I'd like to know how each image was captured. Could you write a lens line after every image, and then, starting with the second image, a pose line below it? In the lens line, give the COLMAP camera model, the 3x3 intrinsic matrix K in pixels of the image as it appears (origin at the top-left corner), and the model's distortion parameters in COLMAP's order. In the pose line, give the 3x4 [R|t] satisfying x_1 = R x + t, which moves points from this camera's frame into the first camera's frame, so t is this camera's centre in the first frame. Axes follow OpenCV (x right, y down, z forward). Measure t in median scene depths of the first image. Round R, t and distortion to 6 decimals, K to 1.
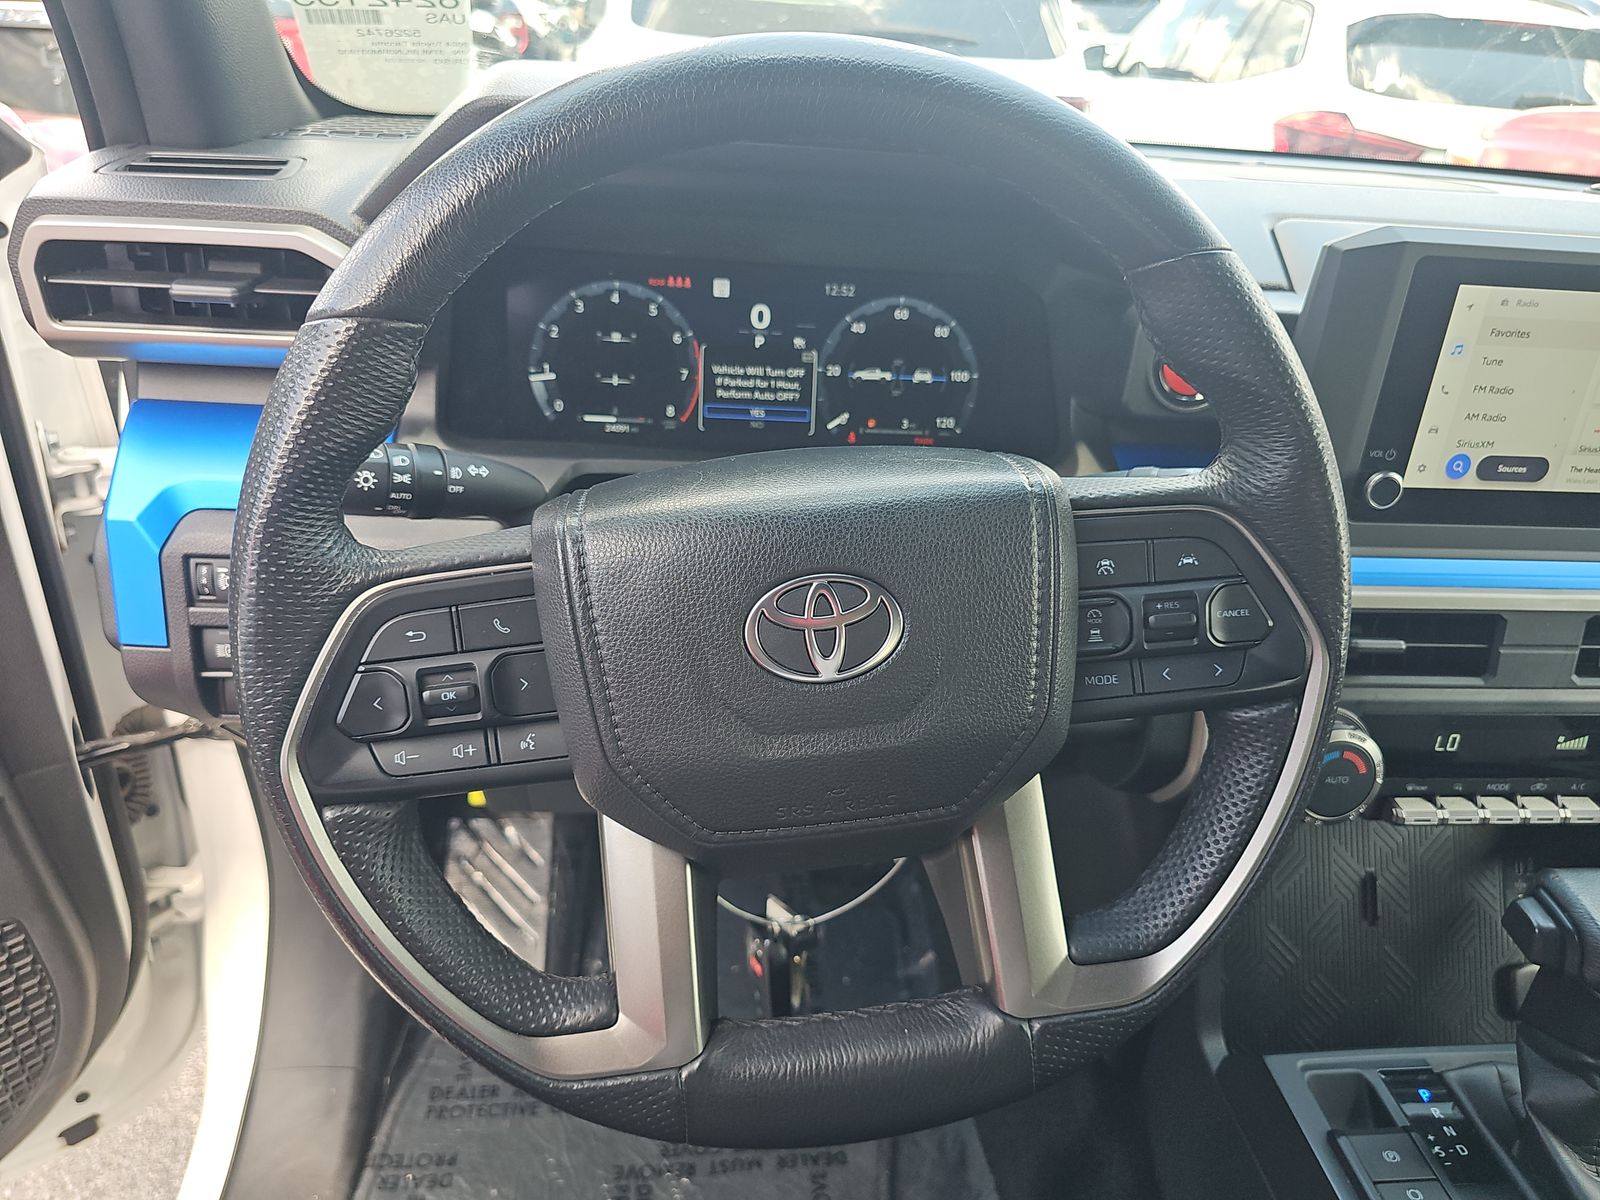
lens RADIAL K [[1076.5, 0, 827.6], [0, 1076.5, 621.9], [0, 0, 1]] dist [0.089489, -0.081391]
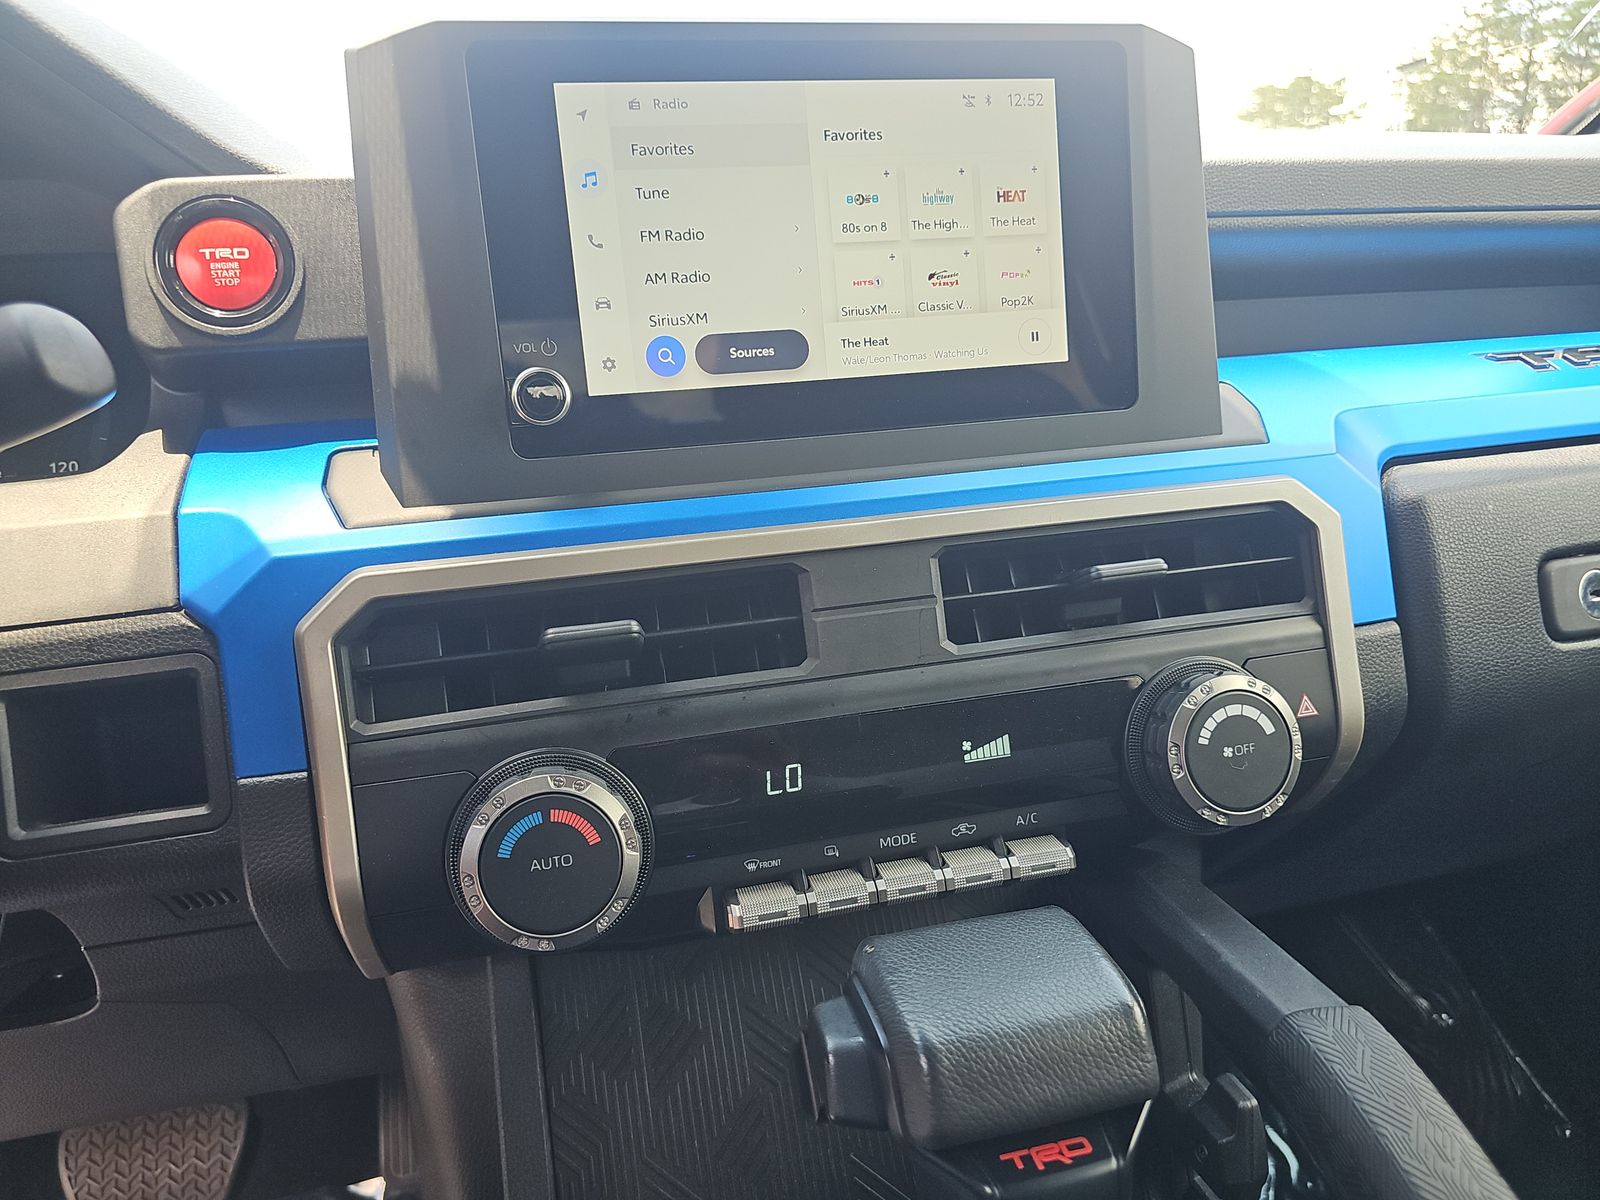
lens RADIAL K [[1076.5, 0, 827.6], [0, 1076.5, 621.9], [0, 0, 1]] dist [0.089489, -0.081391]
pose [[0.982950, -0.166998, 0.076949, 0.660284], [0.181382, 0.949300, -0.256768, 0.222375], [-0.030168, 0.266348, 0.963405, 0.450185]]
